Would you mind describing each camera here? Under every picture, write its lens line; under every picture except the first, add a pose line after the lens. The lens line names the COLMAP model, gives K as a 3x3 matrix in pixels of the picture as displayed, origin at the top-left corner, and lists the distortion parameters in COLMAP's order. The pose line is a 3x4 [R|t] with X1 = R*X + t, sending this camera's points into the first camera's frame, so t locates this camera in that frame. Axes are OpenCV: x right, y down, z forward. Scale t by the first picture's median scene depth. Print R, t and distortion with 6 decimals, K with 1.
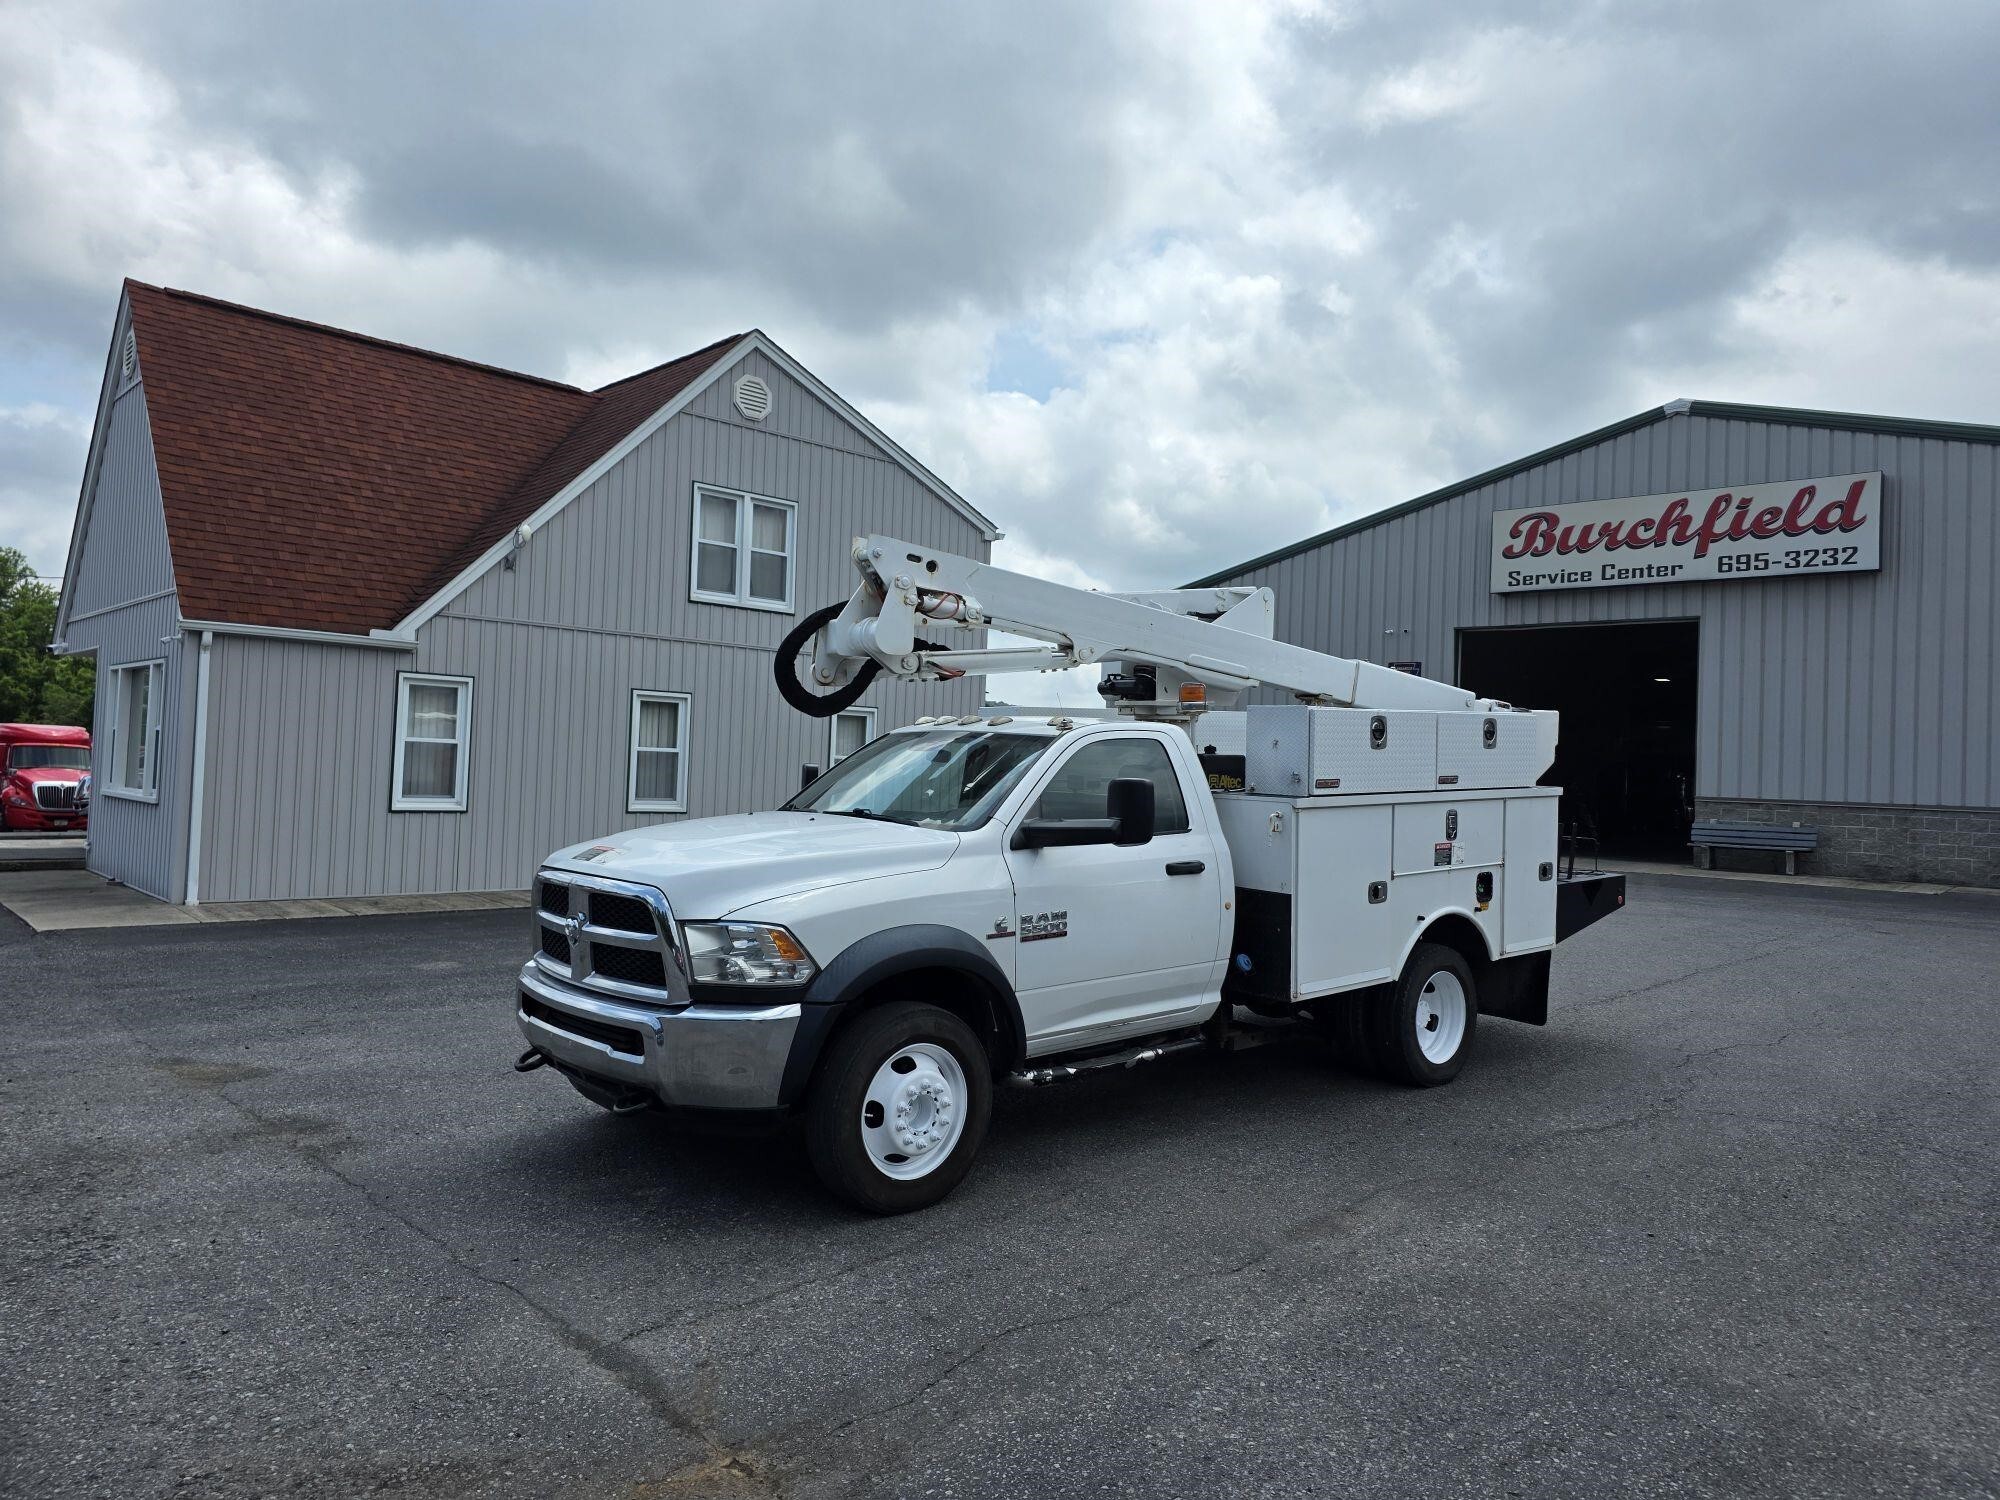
lens RADIAL K [[1370.7, 0, 1015.8], [0, 1370.7, 744.0], [0, 0, 1]] dist [0.047516, -0.042326]
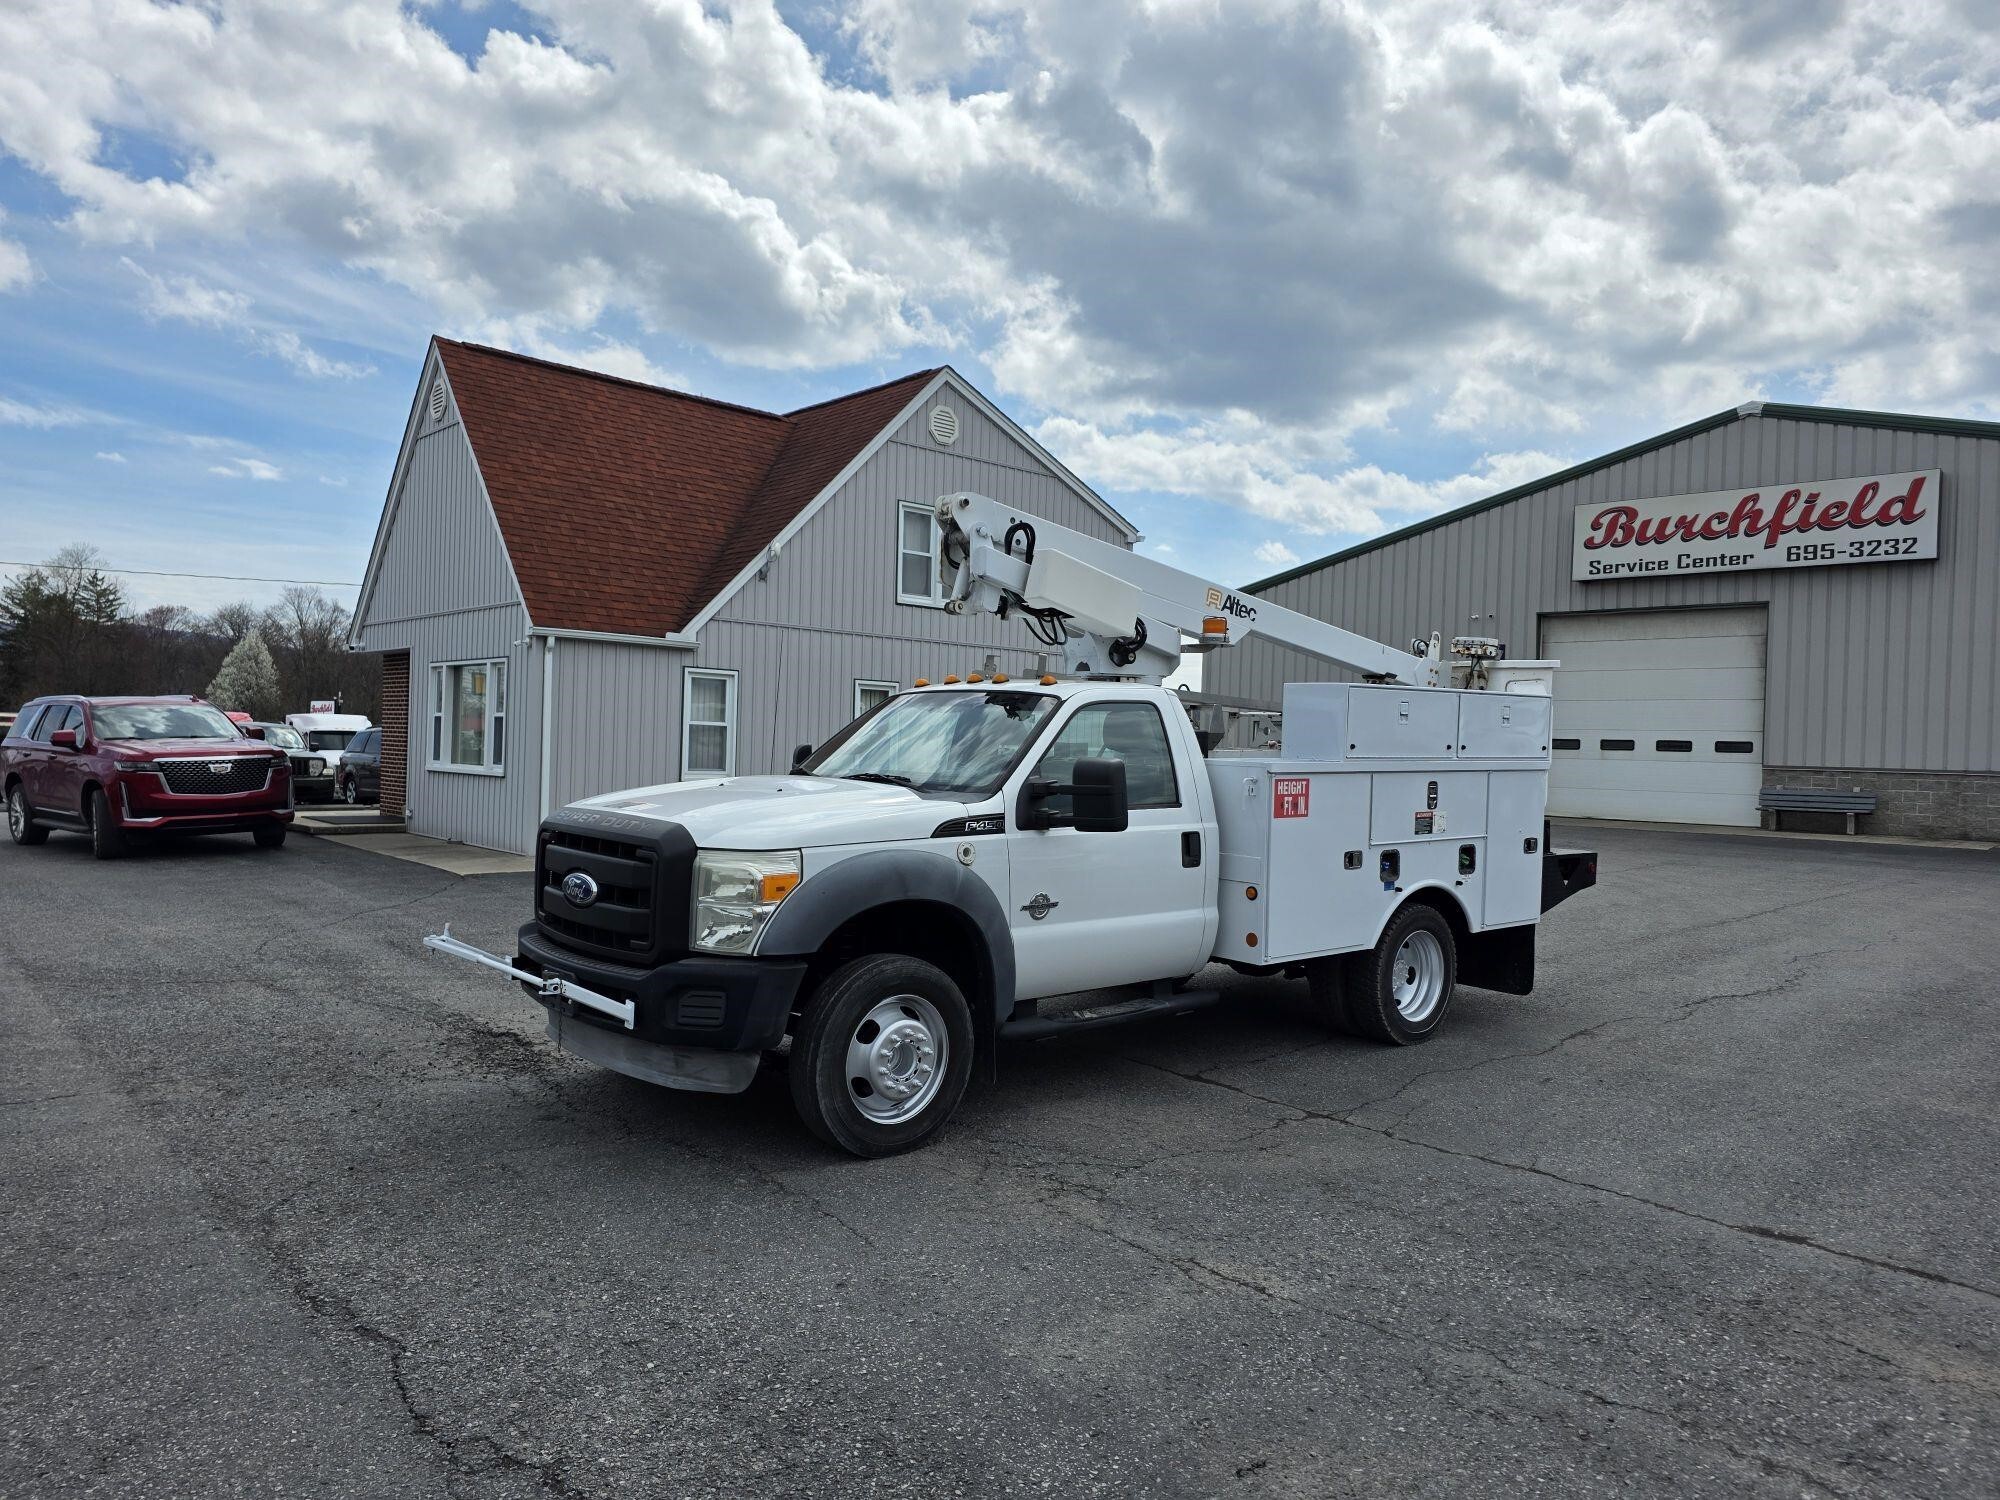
lens RADIAL K [[1370.7, 0, 998.5], [0, 1370.7, 768.9], [0, 0, 1]] dist [0.047516, -0.042326]
pose [[0.999502, -0.006357, -0.030898, -0.089147], [0.007404, 0.999398, 0.033899, -0.001185], [0.030664, -0.034110, 0.998948, -0.129967]]
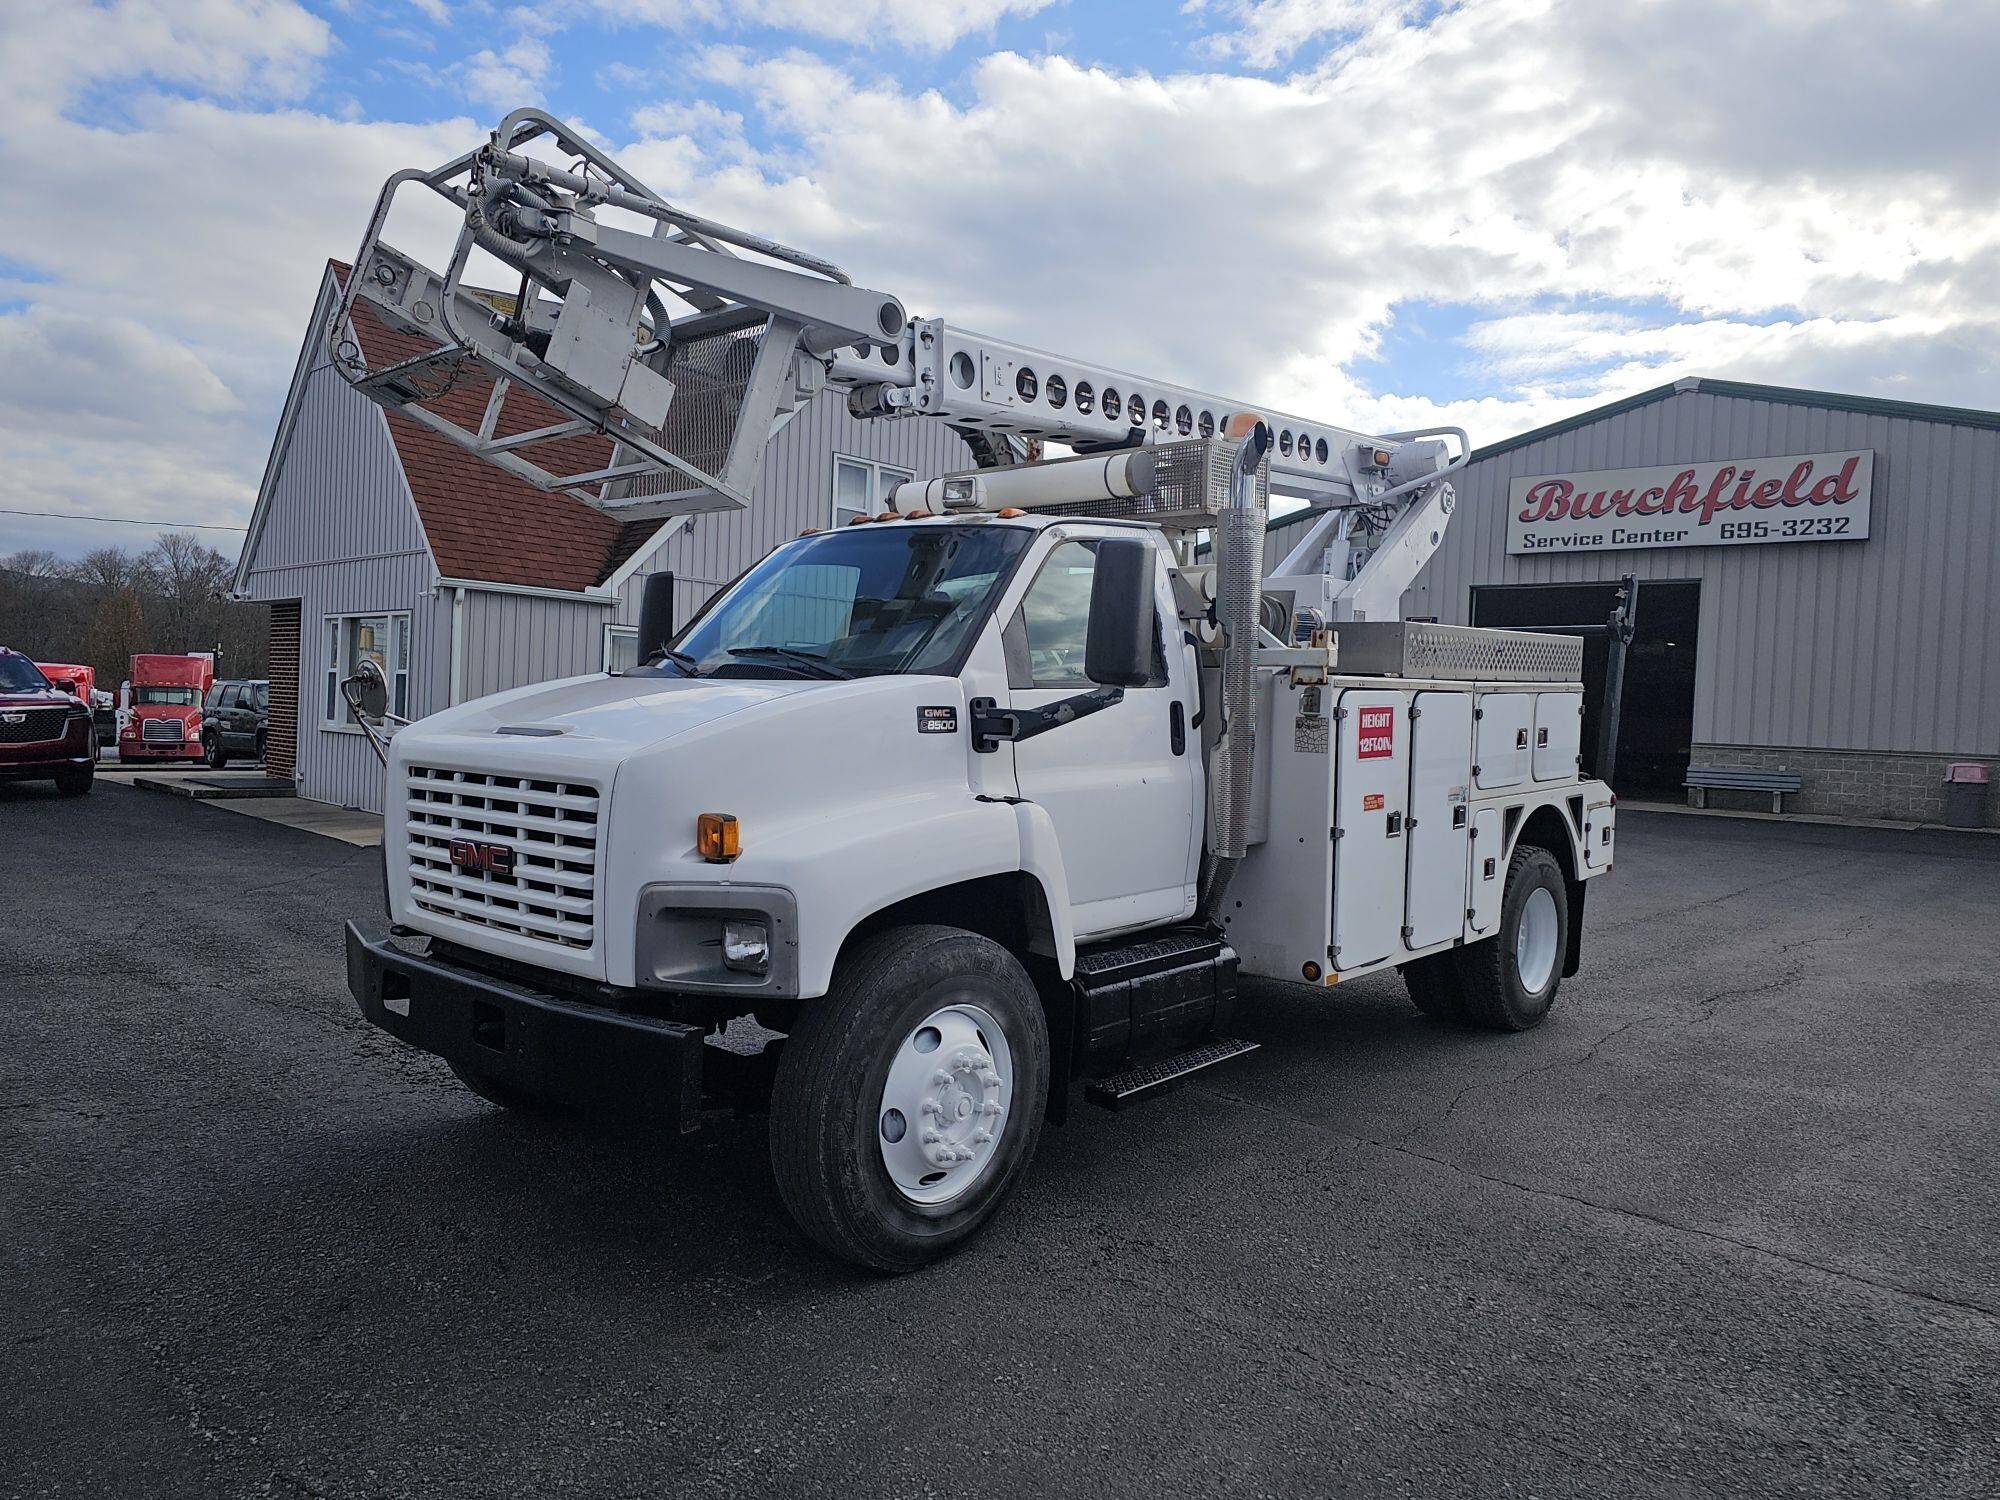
lens RADIAL K [[1370.7, 0, 985.1], [0, 1370.7, 761.4], [0, 0, 1]] dist [0.047516, -0.042326]
pose [[0.999515, 0.006676, 0.030428, -0.111908], [-0.008320, 0.998494, 0.054221, -0.002398], [-0.030020, -0.054448, 0.998065, -0.091674]]
